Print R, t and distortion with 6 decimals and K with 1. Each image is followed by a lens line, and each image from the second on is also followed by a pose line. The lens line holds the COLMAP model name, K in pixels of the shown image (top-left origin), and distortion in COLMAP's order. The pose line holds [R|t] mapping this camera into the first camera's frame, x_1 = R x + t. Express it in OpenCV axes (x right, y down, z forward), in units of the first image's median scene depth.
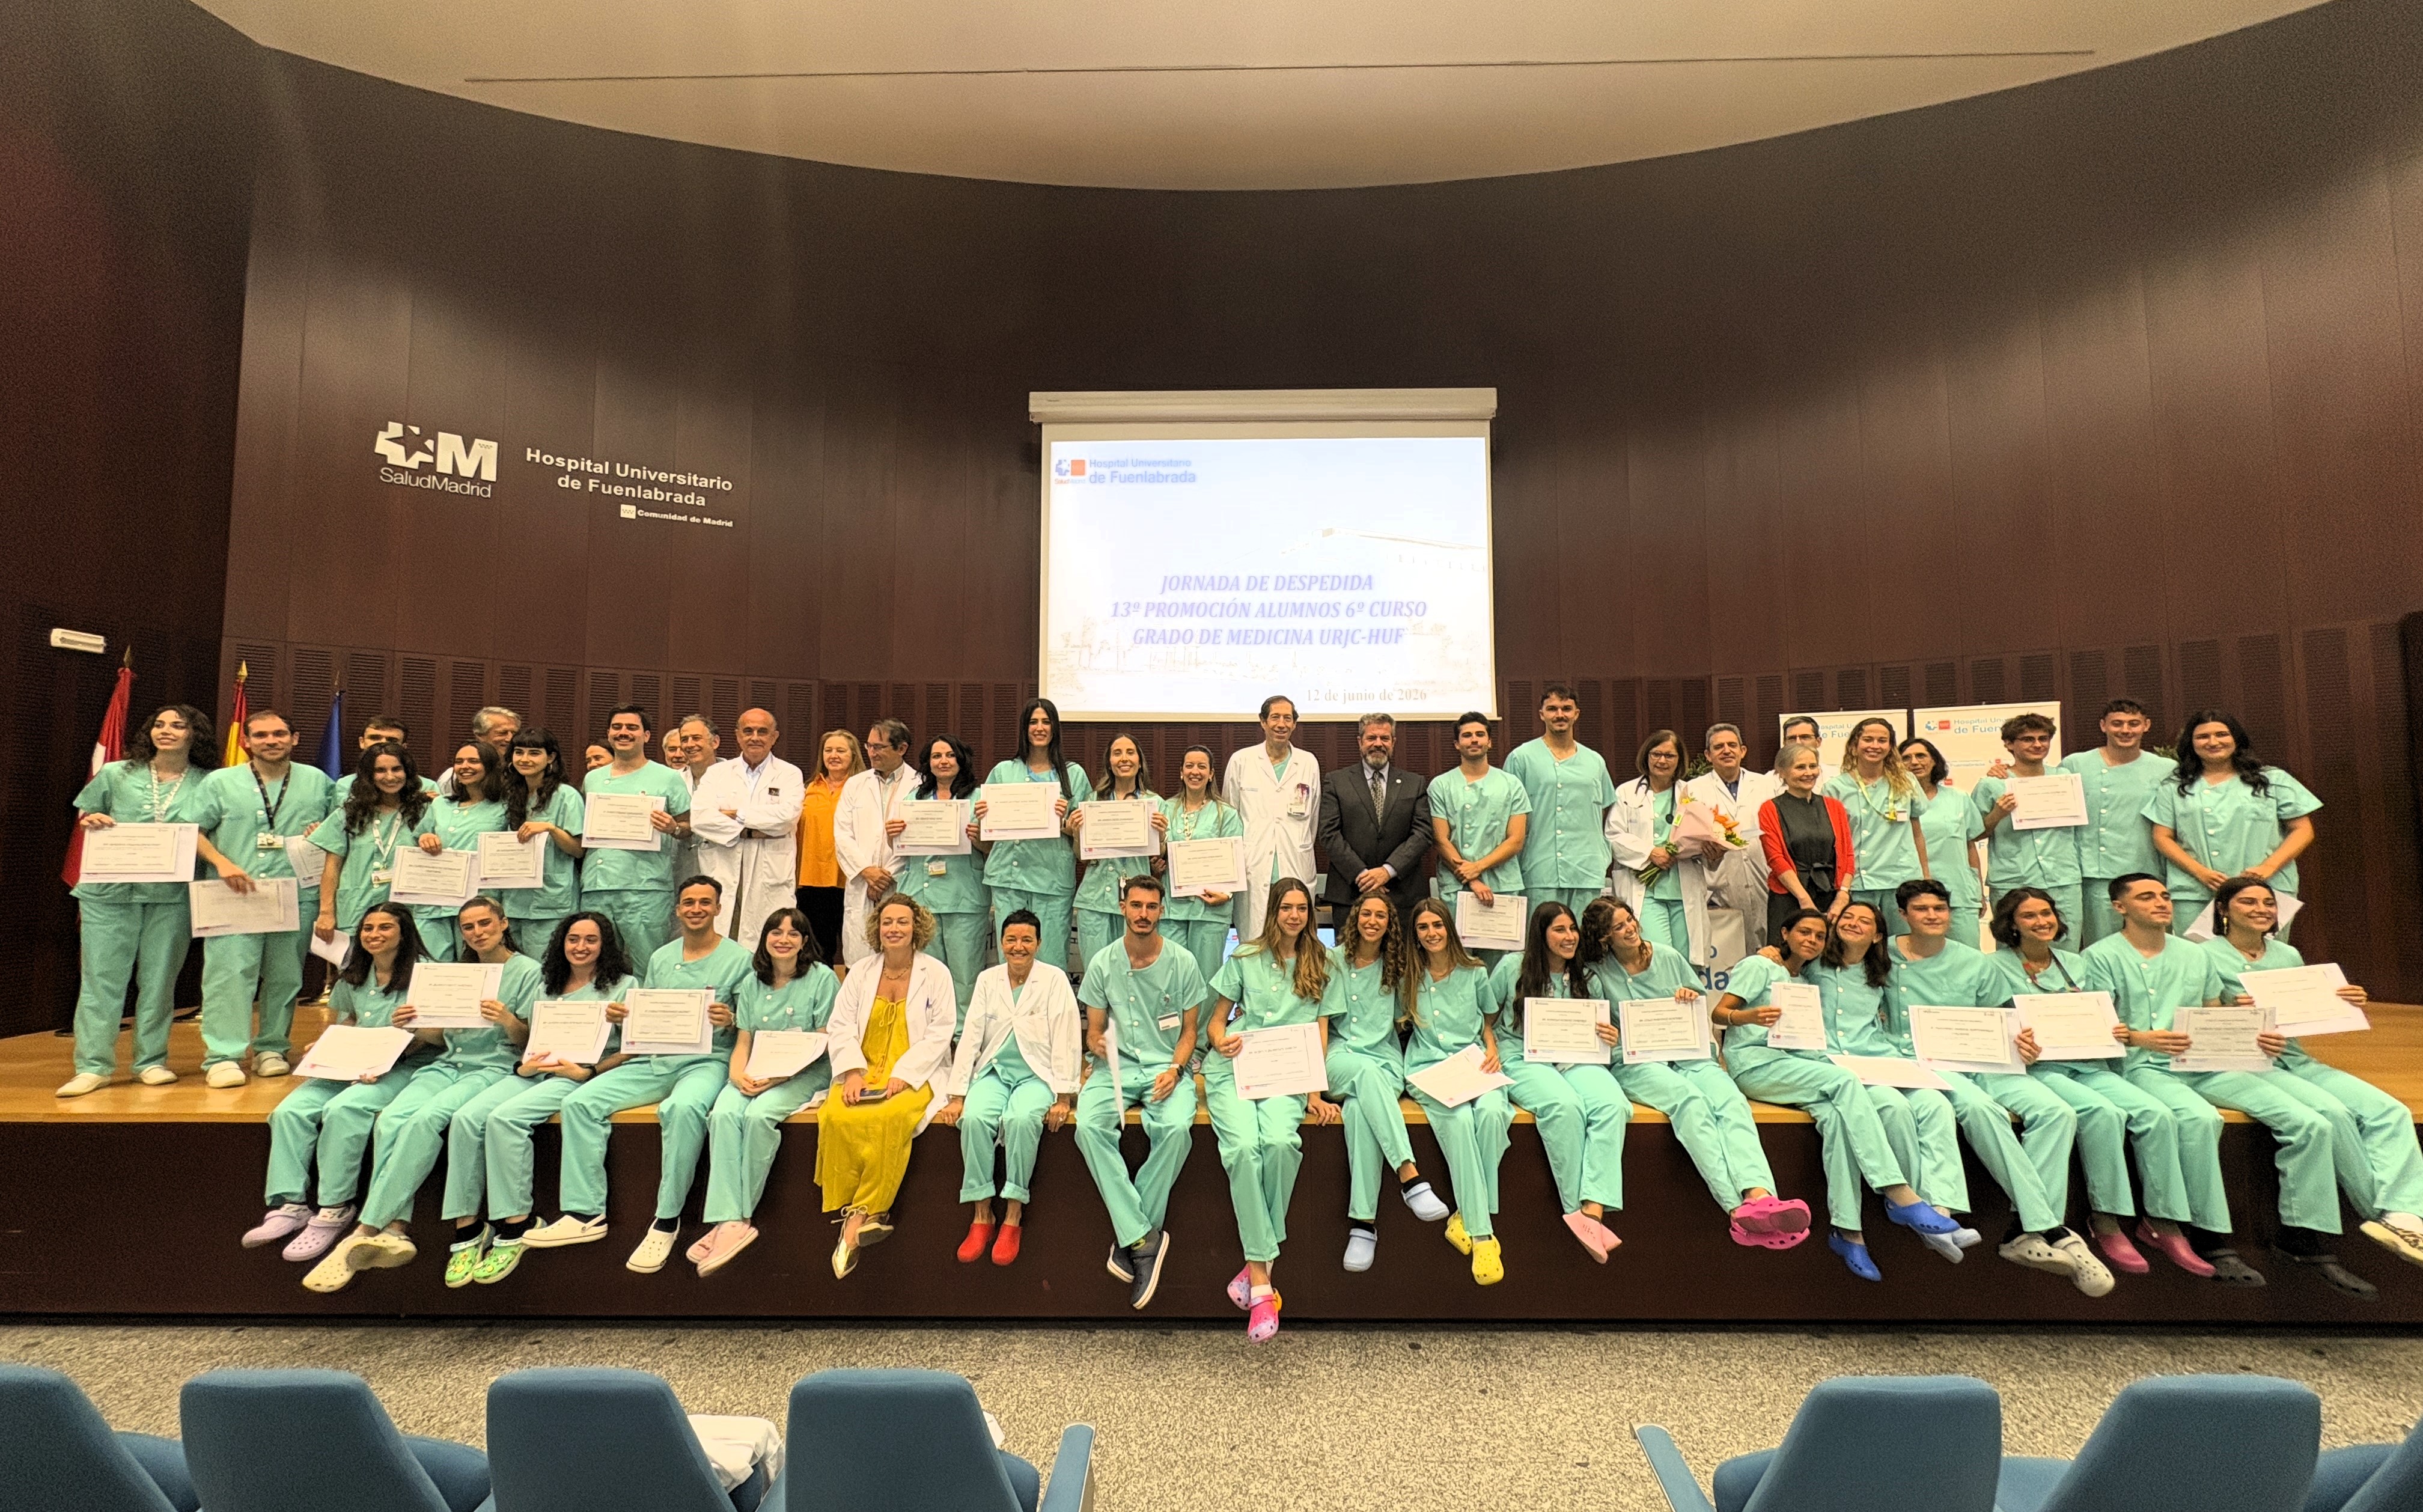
lens RADIAL K [[980.0, 0, 1224.8], [0, 980.0, 767.0], [0, 0, 1]] dist [-0.000523, -0.000007]
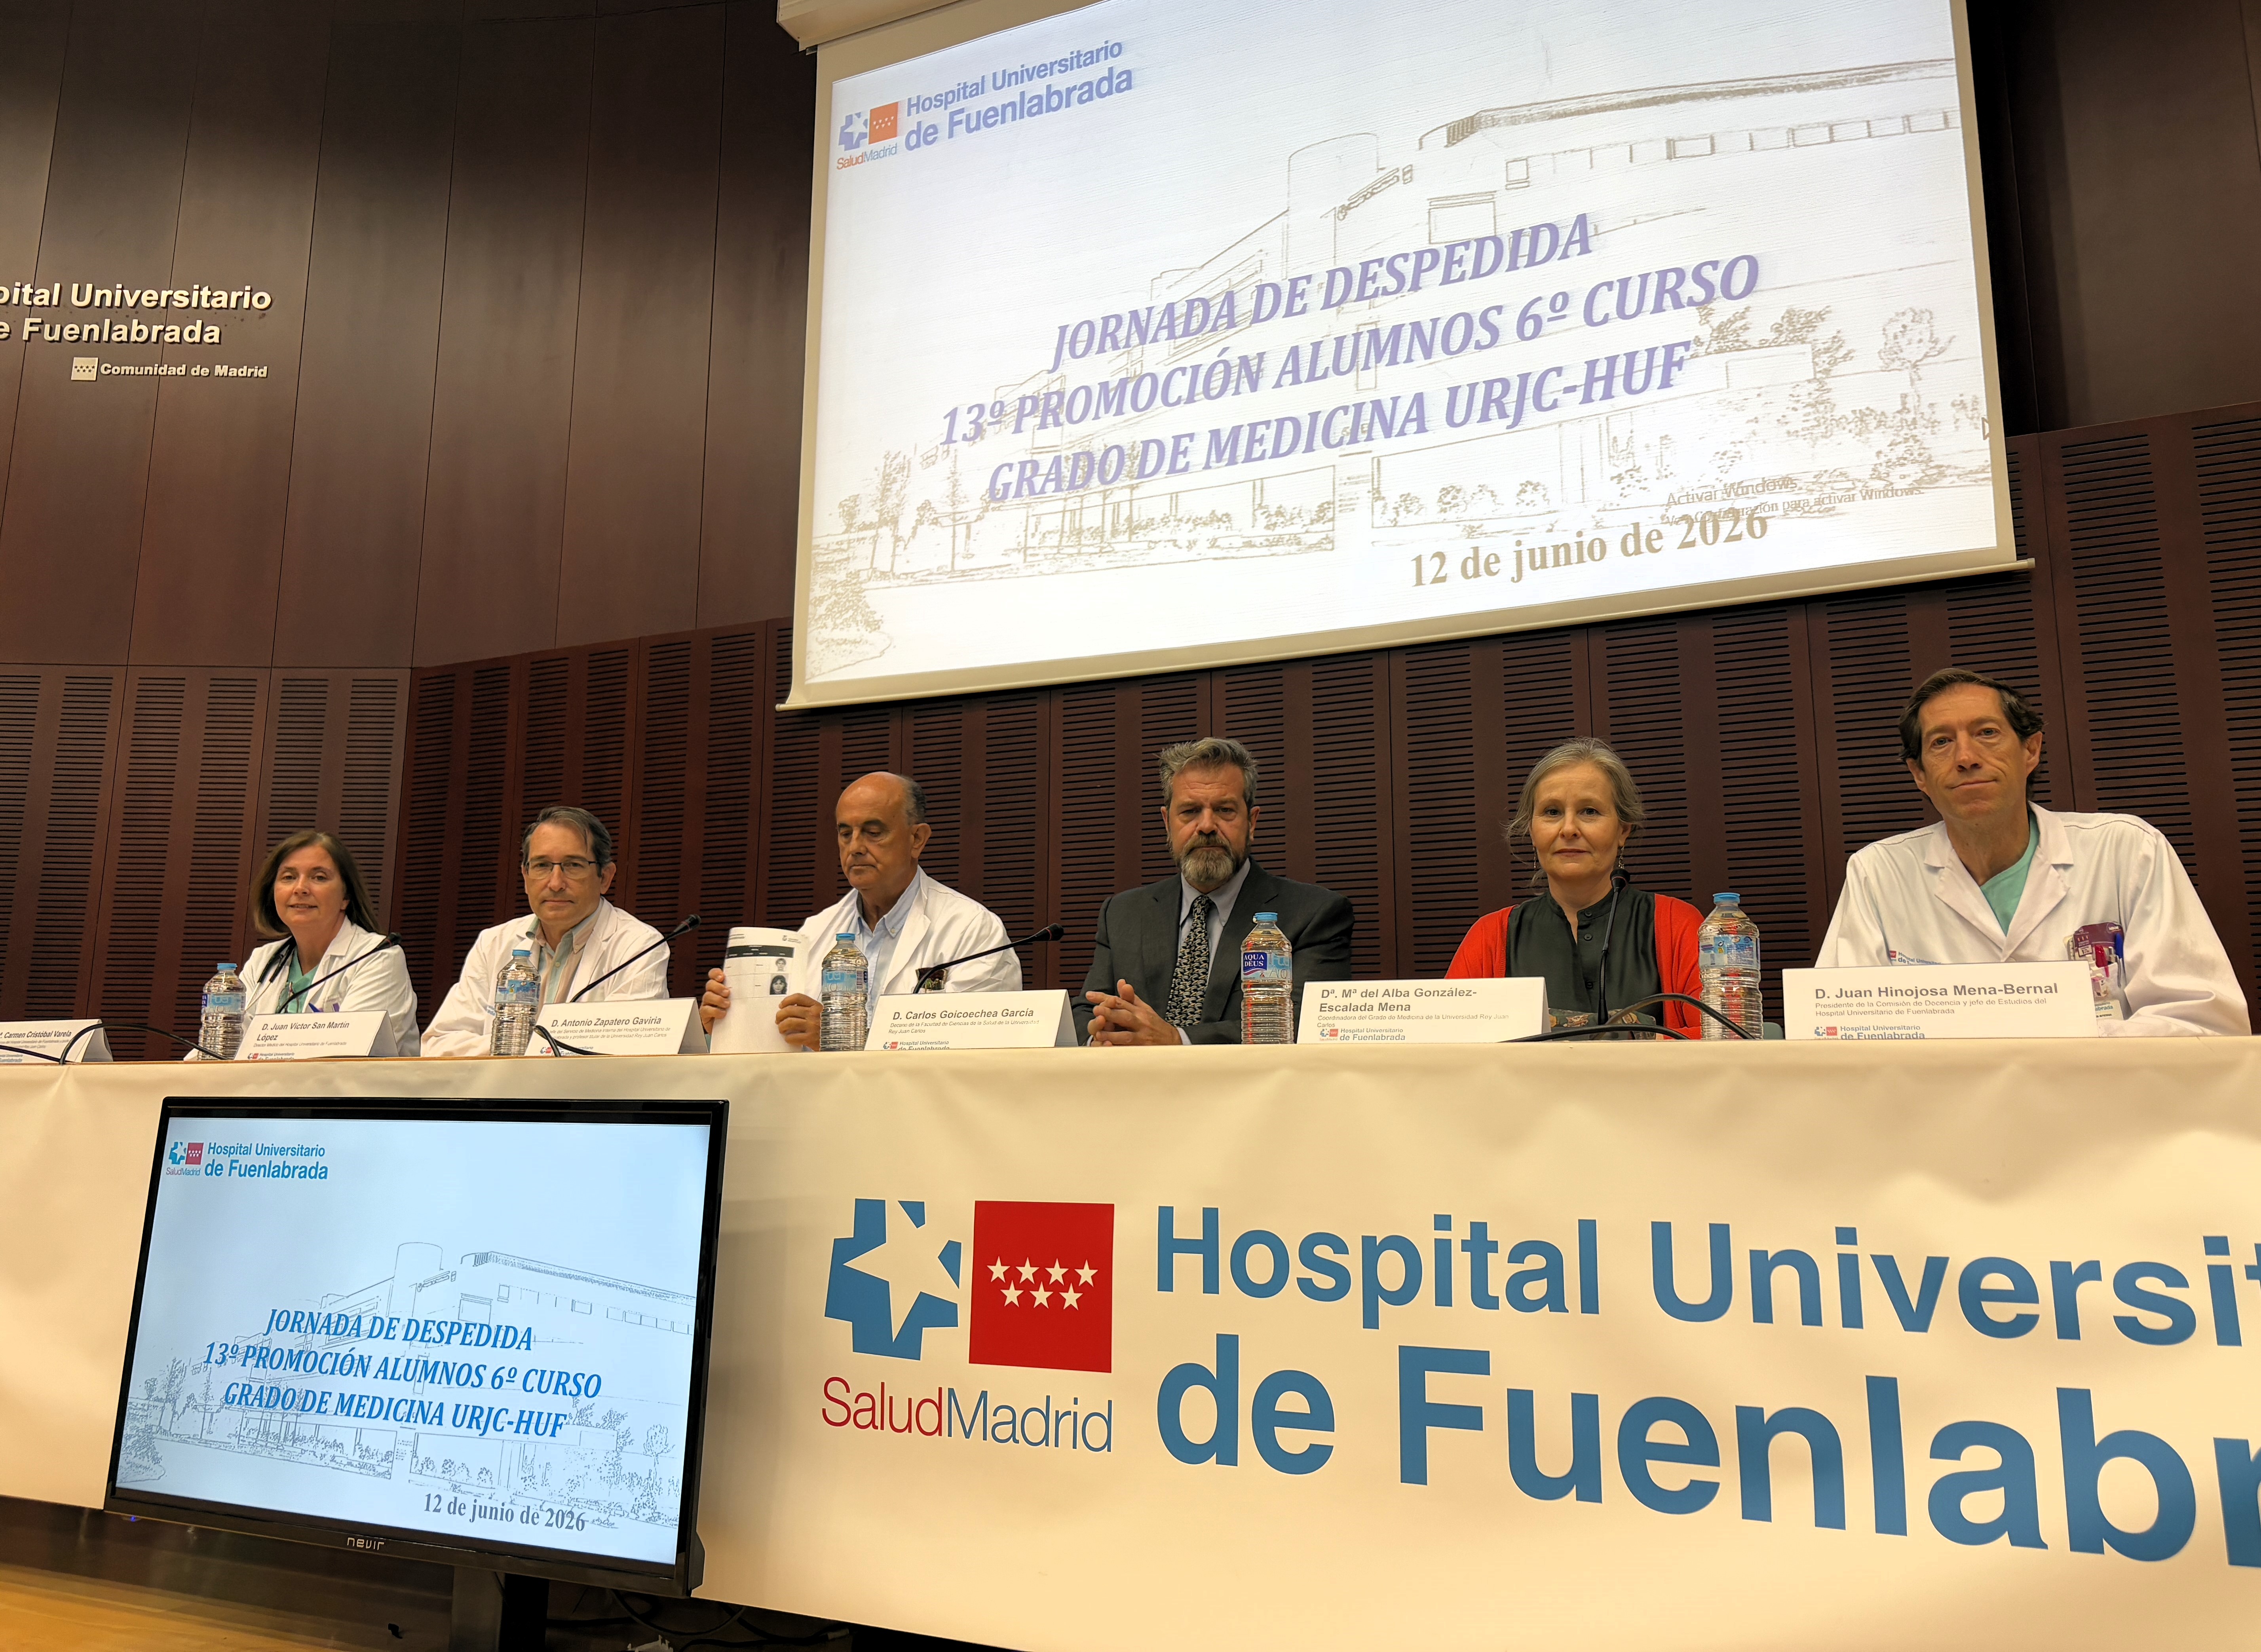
lens RADIAL K [[1705.9, 0, 1101.7], [0, 1705.9, 807.8], [0, 0, 1]] dist [0.049163, -0.048907]
pose [[0.911444, -0.064436, -0.406348, 0.237114], [0.020105, 0.993455, -0.112440, 0.083661], [0.410934, 0.094313, 0.906774, 0.410183]]
